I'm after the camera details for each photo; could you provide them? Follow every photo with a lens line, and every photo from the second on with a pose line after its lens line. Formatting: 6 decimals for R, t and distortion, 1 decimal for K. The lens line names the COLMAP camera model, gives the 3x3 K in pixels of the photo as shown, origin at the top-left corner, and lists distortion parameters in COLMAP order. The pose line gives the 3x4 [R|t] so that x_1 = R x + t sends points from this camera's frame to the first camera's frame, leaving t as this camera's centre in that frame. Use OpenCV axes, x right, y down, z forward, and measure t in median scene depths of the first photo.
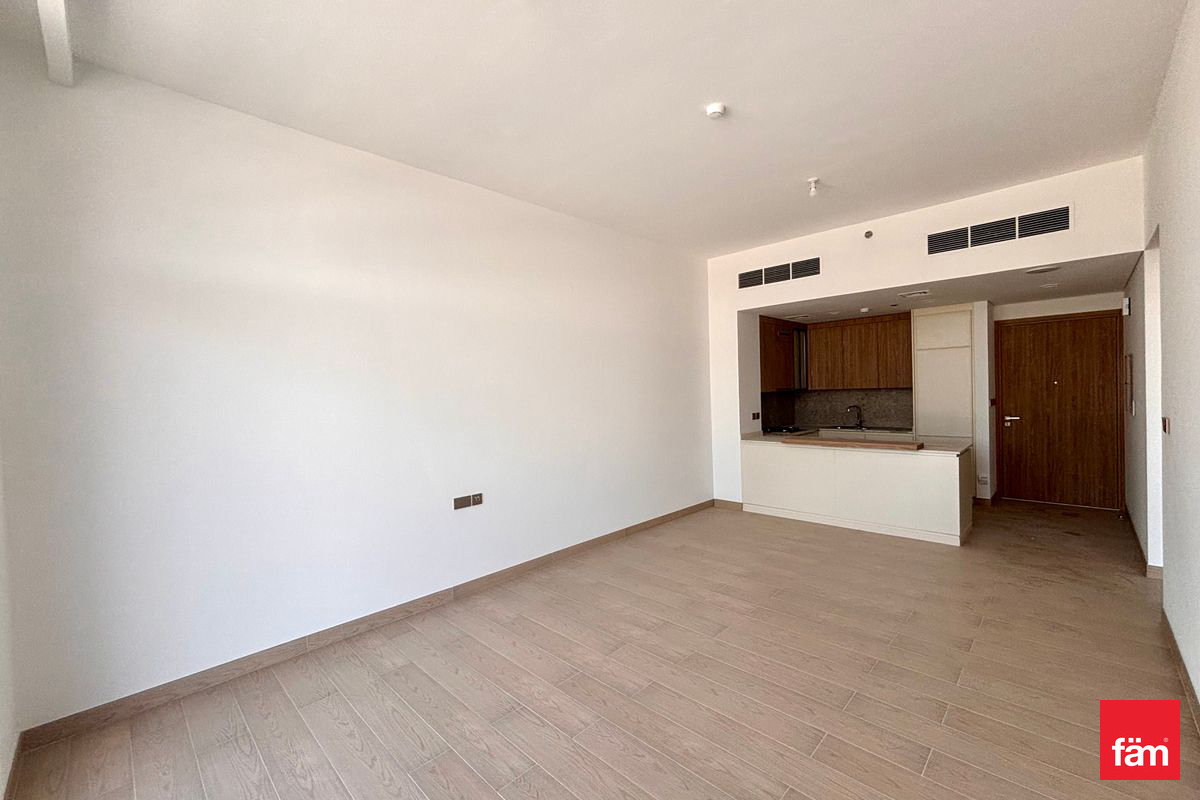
lens RADIAL K [[489.4, 0, 599.1], [0, 489.4, 402.5], [0, 0, 1]] dist [0.000583, 0.000800]
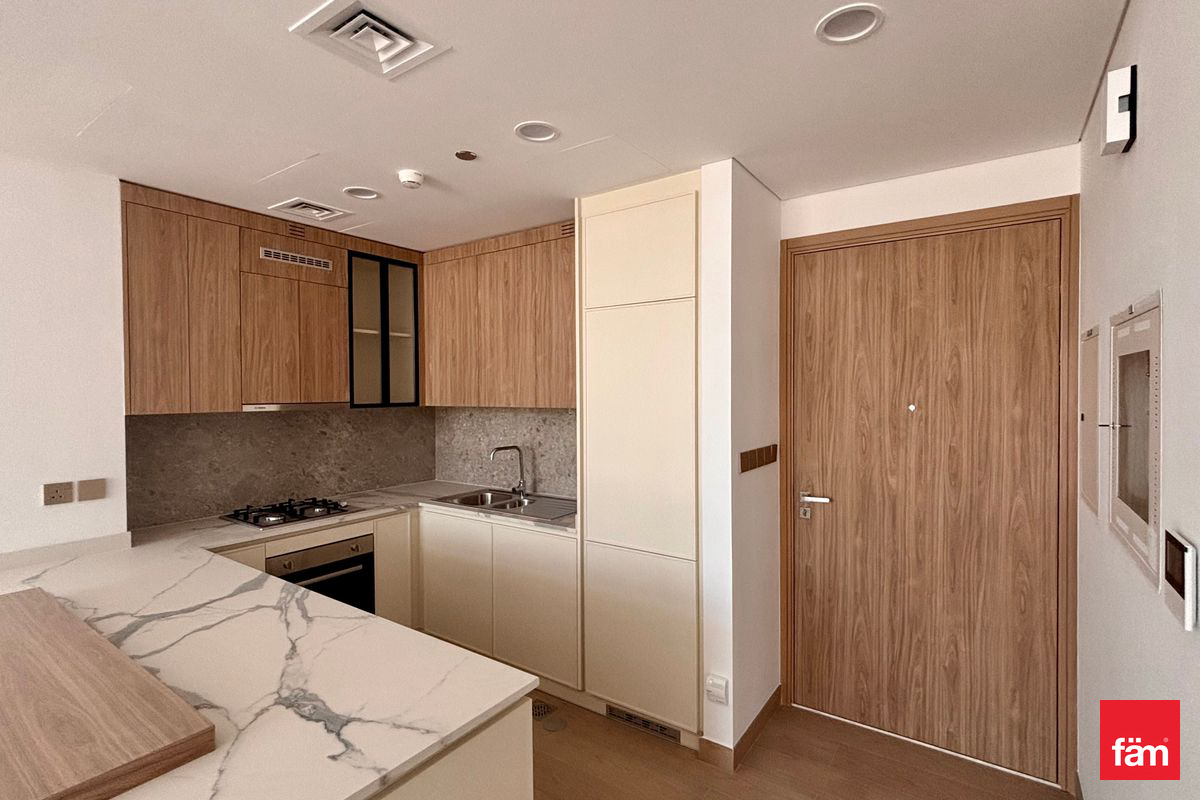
lens RADIAL K [[556.2, 0, 600.0], [0, 556.2, 400.0], [0, 0, 1]] dist [0.007876, -0.016838]
pose [[0.985526, 0.022323, 0.168050, 0.620912], [-0.020453, 0.999708, -0.012850, -0.035287], [-0.168288, 0.009227, 0.985695, 0.618229]]
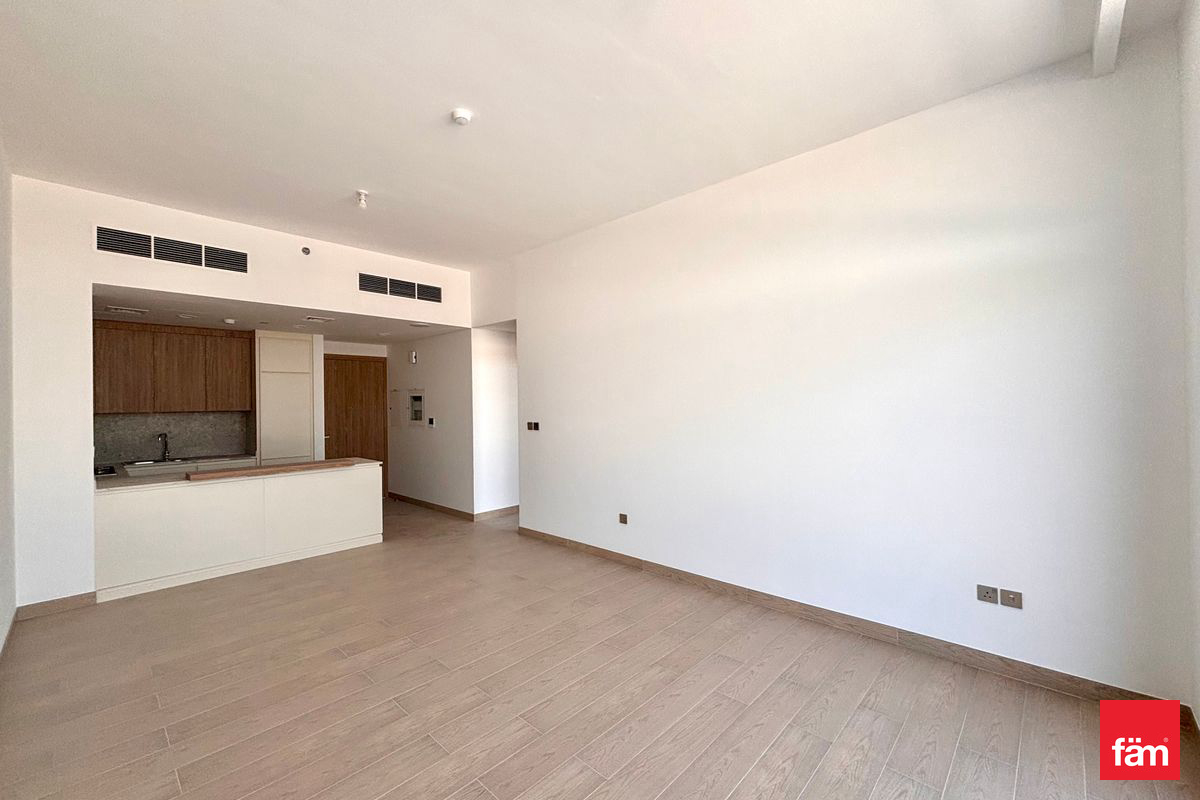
lens RADIAL K [[489.4, 0, 599.1], [0, 489.4, 402.5], [0, 0, 1]] dist [0.000583, 0.000800]
pose [[-0.021218, 0.030264, 0.999317, -0.353961], [0.039029, 0.998805, -0.029420, 0.009310], [-0.999013, 0.038378, -0.022374, 0.368995]]
